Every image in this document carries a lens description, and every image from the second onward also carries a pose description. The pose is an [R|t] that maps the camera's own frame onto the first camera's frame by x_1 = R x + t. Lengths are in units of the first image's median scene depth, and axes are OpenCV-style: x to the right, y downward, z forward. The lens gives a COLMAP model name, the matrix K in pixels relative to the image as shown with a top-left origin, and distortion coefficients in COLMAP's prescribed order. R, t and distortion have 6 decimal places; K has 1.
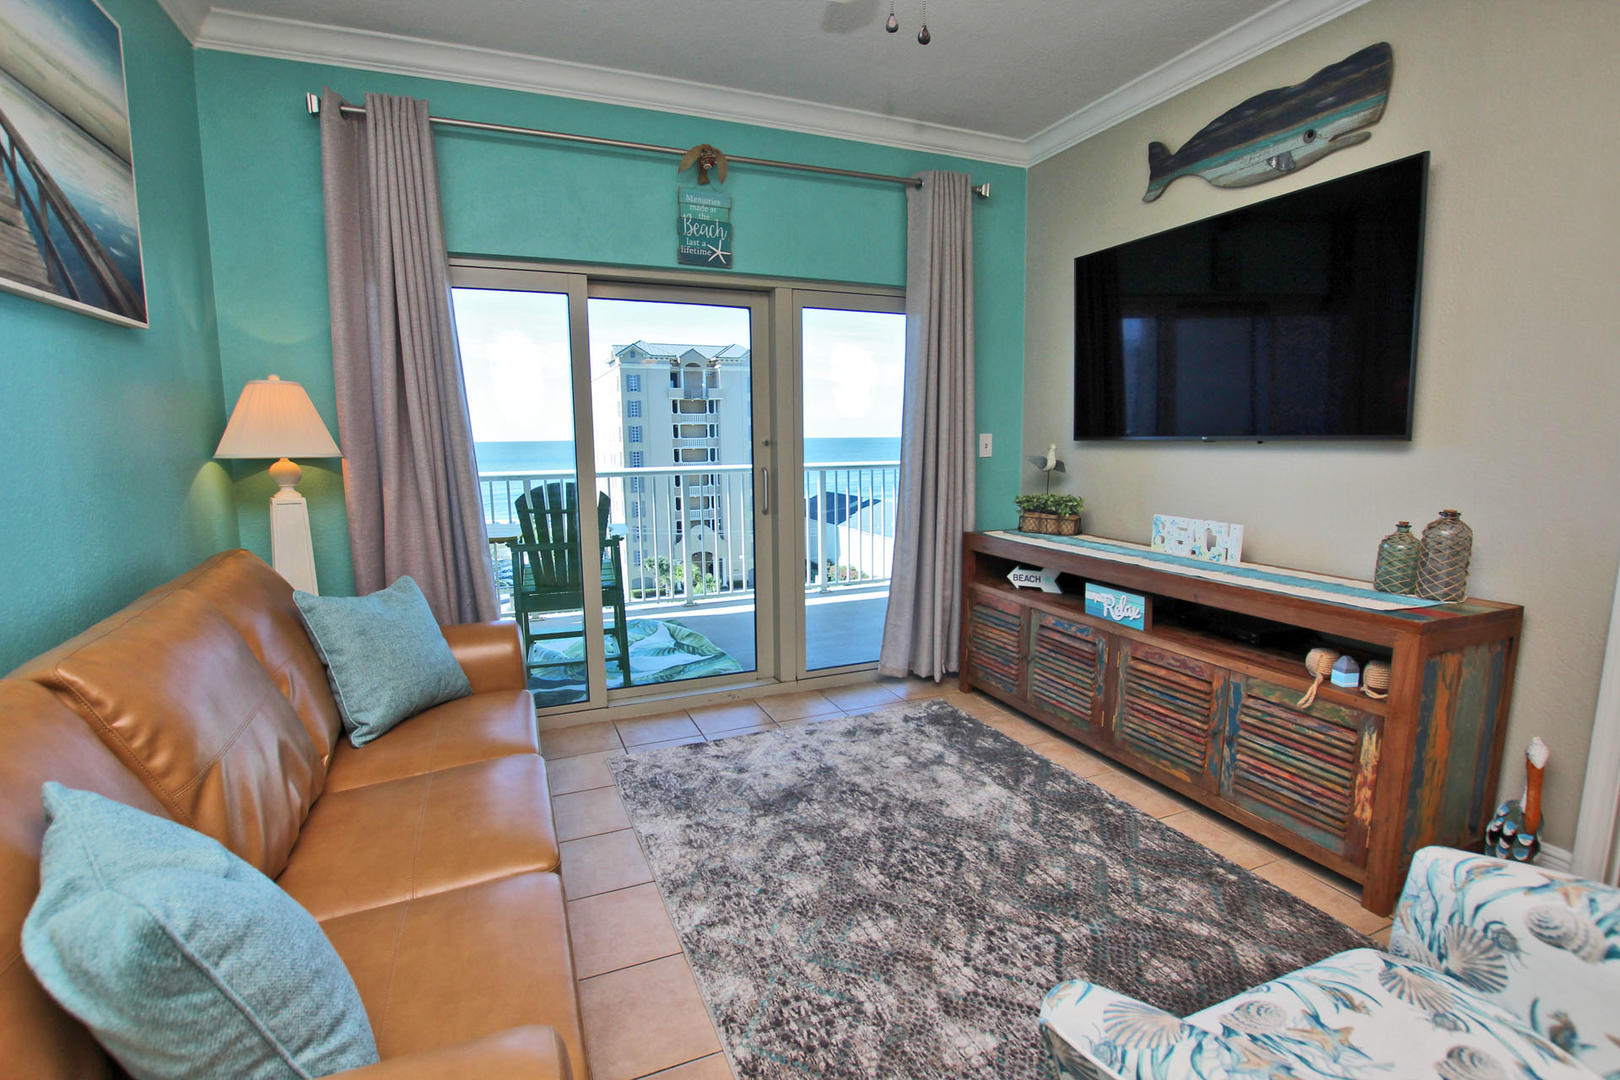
lens RADIAL K [[751.8, 0, 815.9], [0, 751.8, 547.3], [0, 0, 1]] dist [-0.036752, 0.003291]
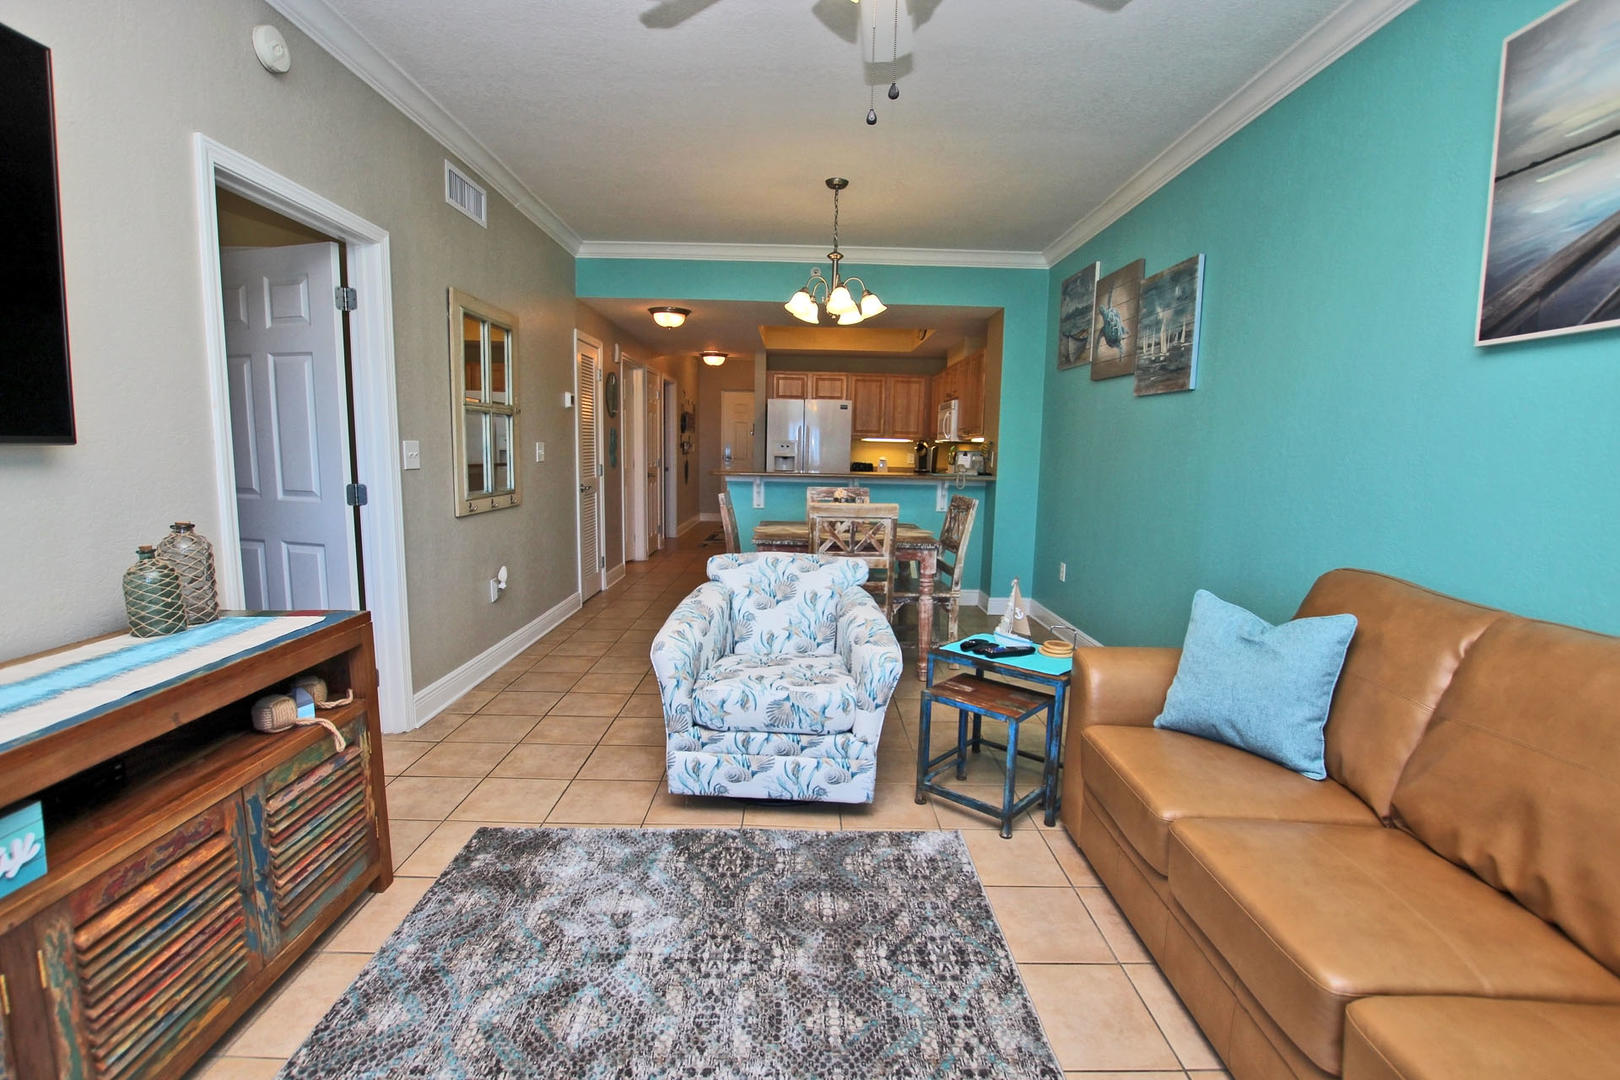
lens RADIAL K [[751.8, 0, 814.0], [0, 751.8, 544.4], [0, 0, 1]] dist [-0.036752, 0.003291]
pose [[-0.923872, -0.057440, 0.378366, -0.118223], [0.045049, 0.965476, 0.256568, -0.144242], [-0.380040, 0.254081, -0.889389, 0.995192]]
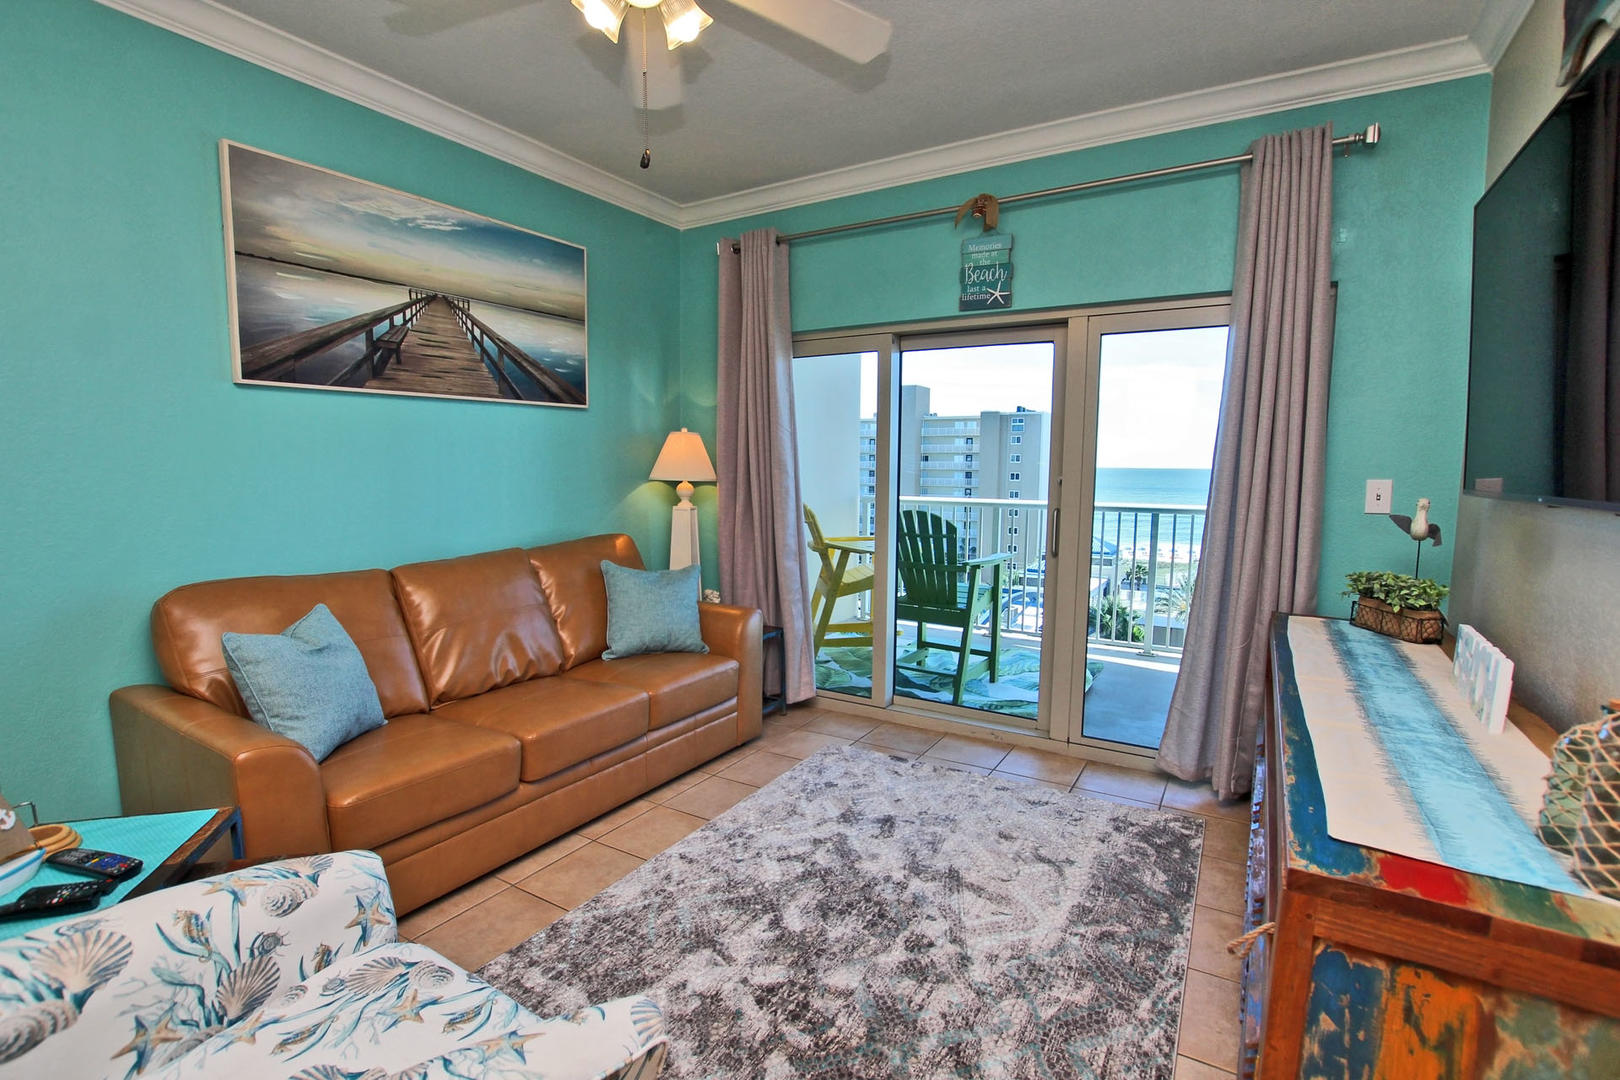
lens RADIAL K [[751.8, 0, 807.1], [0, 751.8, 544.0], [0, 0, 1]] dist [-0.036752, 0.003291]
pose [[0.580422, 0.097976, -0.808401, 0.596214], [-0.129946, 0.991158, 0.026826, -0.052865], [0.803881, 0.089478, 0.588021, 0.233193]]
